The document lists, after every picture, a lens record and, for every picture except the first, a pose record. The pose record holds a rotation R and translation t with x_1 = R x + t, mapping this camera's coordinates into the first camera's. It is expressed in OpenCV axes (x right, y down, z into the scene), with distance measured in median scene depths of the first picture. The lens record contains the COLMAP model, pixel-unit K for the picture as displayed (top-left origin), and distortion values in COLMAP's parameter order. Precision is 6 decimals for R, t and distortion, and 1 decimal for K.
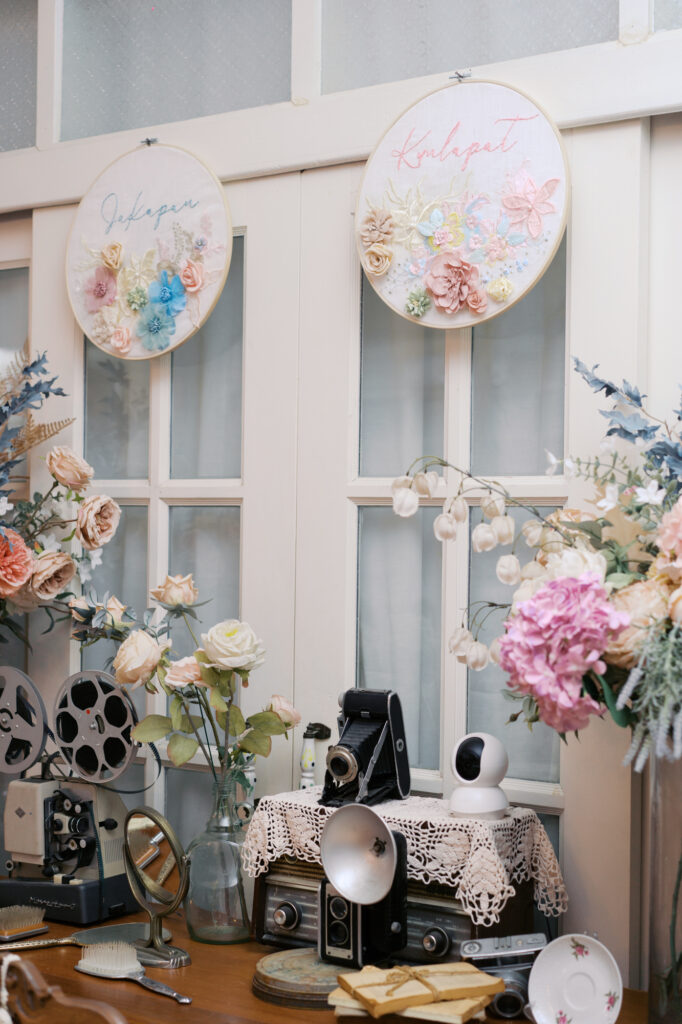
lens RADIAL K [[1568.4, 0, 341.0], [0, 1568.4, 512.0], [0, 0, 1]] dist [-0.016619, -0.013214]
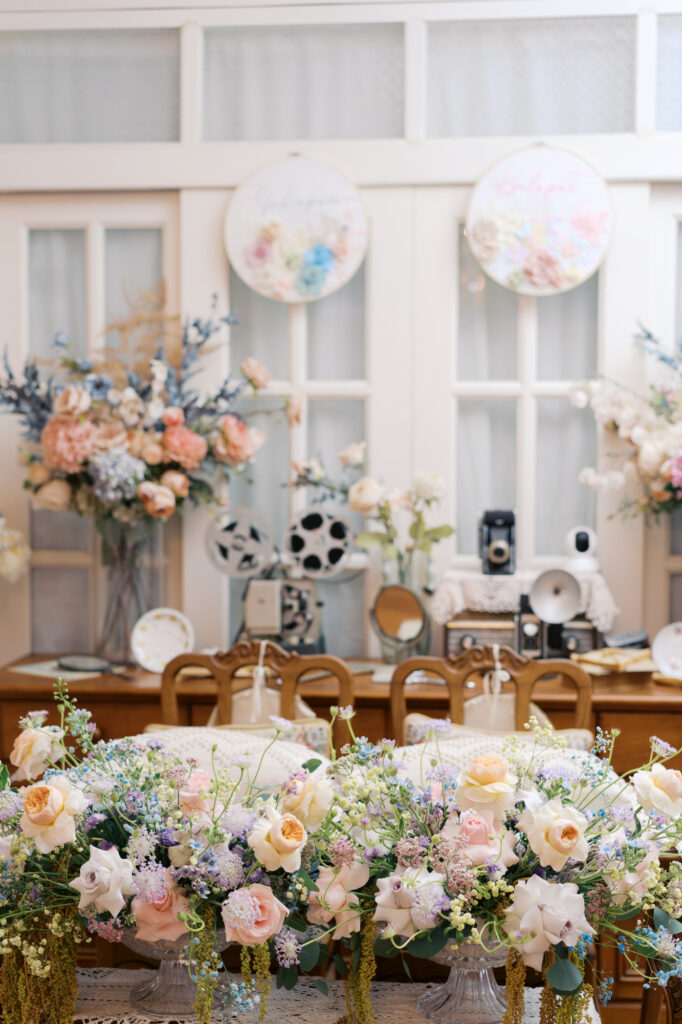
lens RADIAL K [[1568.4, 0, 341.0], [0, 1568.4, 512.0], [0, 0, 1]] dist [-0.016619, -0.013214]
pose [[0.883299, -0.031959, 0.467720, -0.859311], [0.001440, 0.997854, 0.065464, 0.005725], [-0.468809, -0.057151, 0.881449, -0.379346]]
